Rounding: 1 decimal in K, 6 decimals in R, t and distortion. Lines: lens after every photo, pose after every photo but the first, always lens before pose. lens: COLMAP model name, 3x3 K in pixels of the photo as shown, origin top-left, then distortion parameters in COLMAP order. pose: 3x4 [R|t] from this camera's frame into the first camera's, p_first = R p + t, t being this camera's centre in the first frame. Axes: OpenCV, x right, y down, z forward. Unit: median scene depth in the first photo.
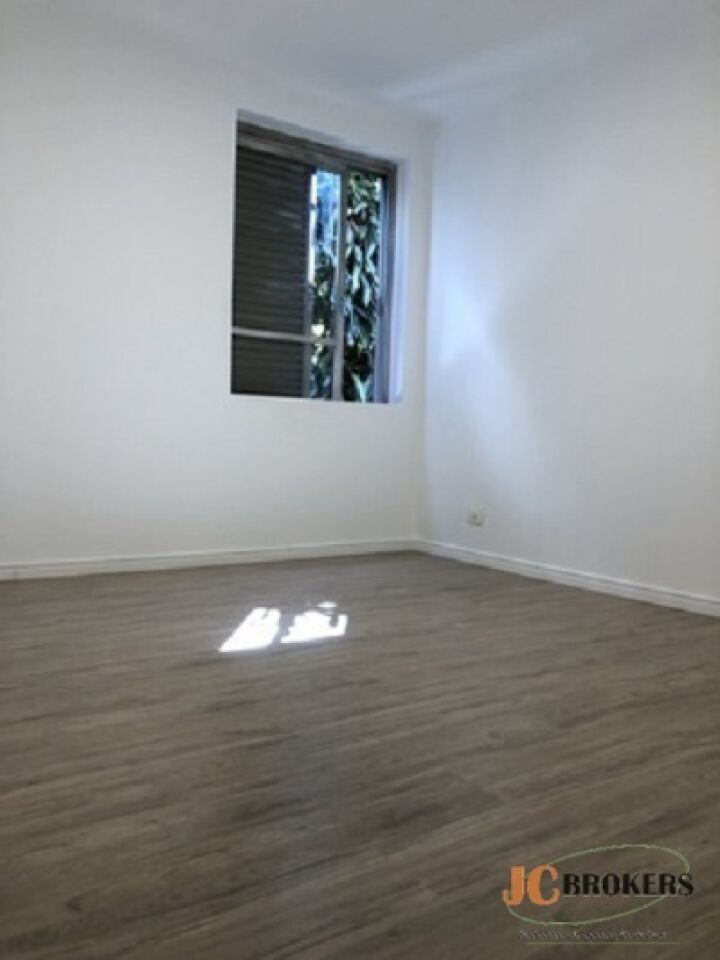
lens RADIAL K [[792.0, 0, 360.0], [0, 792.0, 480.0], [0, 0, 1]] dist [0.024927, -0.003763]
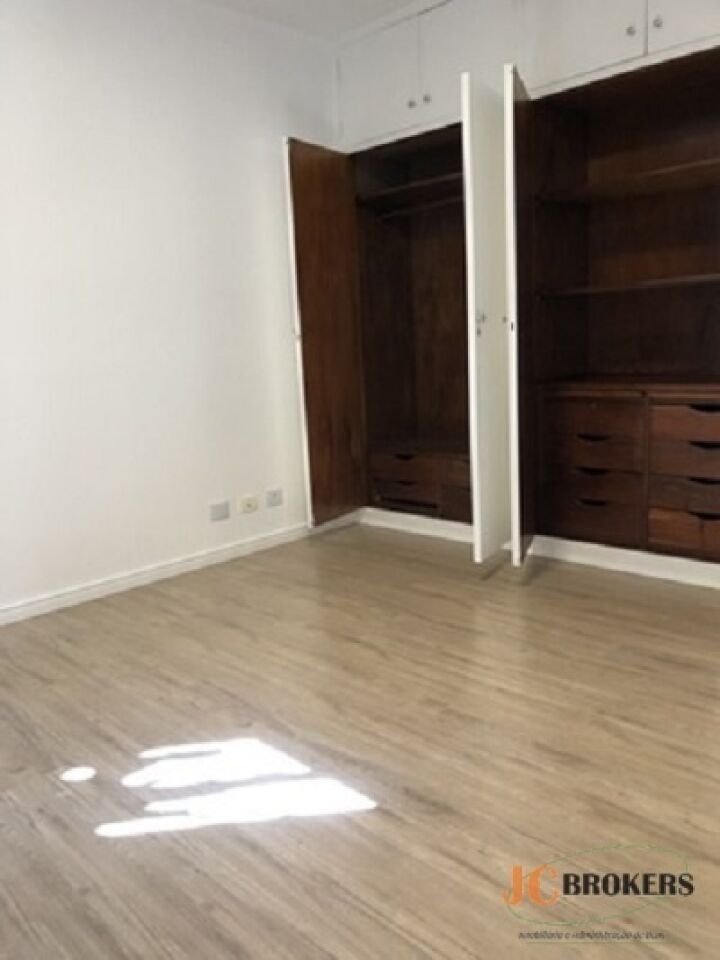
lens RADIAL K [[792.0, 0, 360.0], [0, 792.0, 480.0], [0, 0, 1]] dist [0.024927, -0.003763]
pose [[-0.136599, -0.199460, 0.970338, -0.925778], [0.123663, 0.968424, 0.216476, -0.255395], [-0.982877, 0.149565, -0.107620, 1.202311]]
